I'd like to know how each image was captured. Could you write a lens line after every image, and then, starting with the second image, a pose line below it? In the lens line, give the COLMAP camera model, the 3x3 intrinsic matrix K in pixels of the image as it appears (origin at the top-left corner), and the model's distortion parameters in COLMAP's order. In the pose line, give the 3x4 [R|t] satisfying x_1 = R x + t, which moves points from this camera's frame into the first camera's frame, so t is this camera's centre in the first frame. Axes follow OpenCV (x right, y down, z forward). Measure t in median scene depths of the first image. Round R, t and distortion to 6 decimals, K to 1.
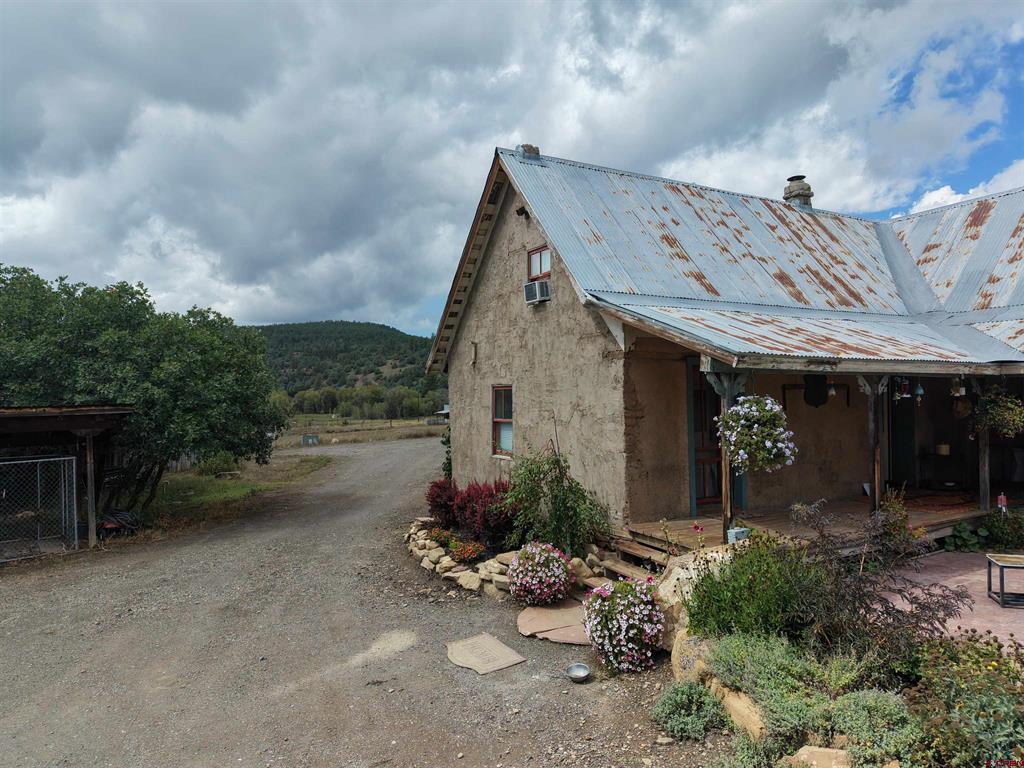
lens RADIAL K [[680.1, 0, 512.0], [0, 680.1, 384.0], [0, 0, 1]] dist [0.078311, -0.101185]
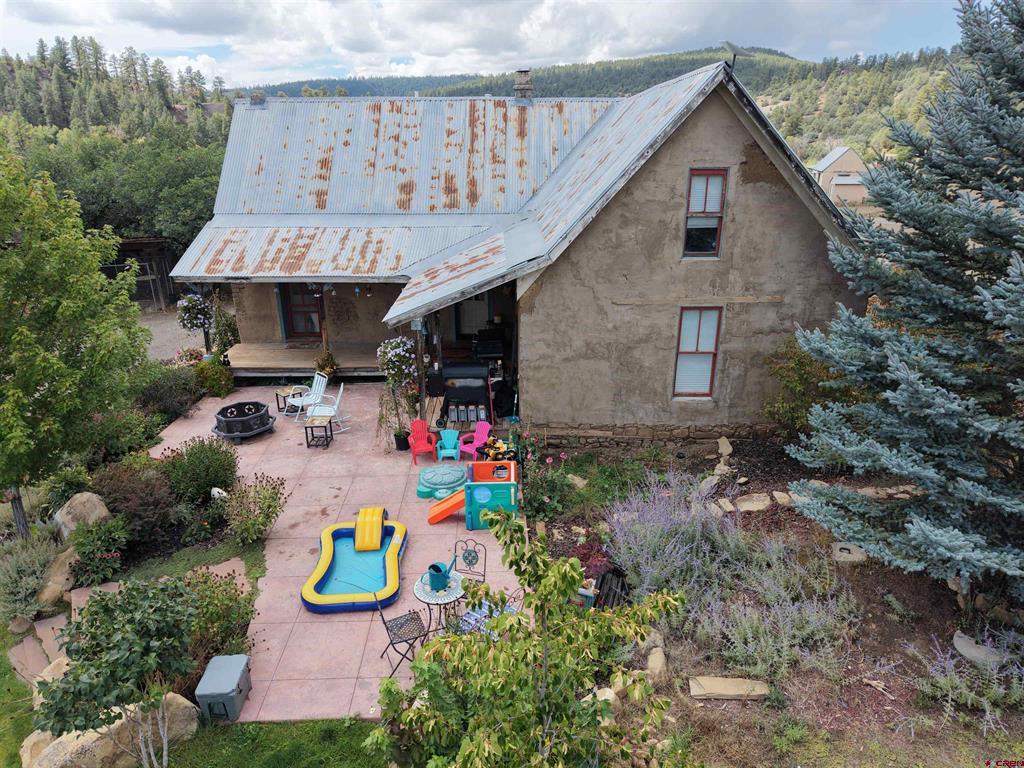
lens RADIAL K [[680.1, 0, 512.0], [0, 680.1, 384.0], [0, 0, 1]] dist [0.078311, -0.101185]
pose [[0.865713, 0.166102, -0.472177, 1.637128], [0.012748, 0.935711, 0.352537, -0.334194], [0.500378, -0.311215, 0.807940, -0.201998]]
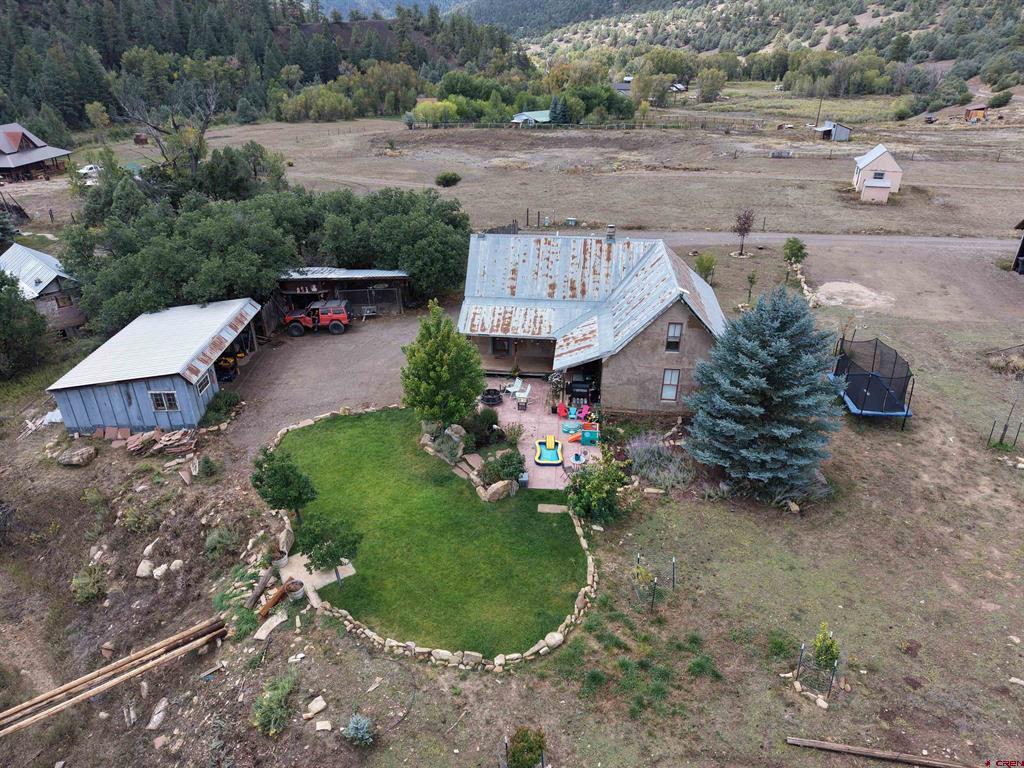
lens RADIAL K [[675.8, 0, 505.8], [0, 675.8, 392.4], [0, 0, 1]] dist [0.078227, -0.080522]
pose [[0.799225, 0.276605, -0.533600, 2.431371], [0.011960, 0.880311, 0.474246, -1.442182], [0.600913, -0.385411, 0.700258, -1.743262]]
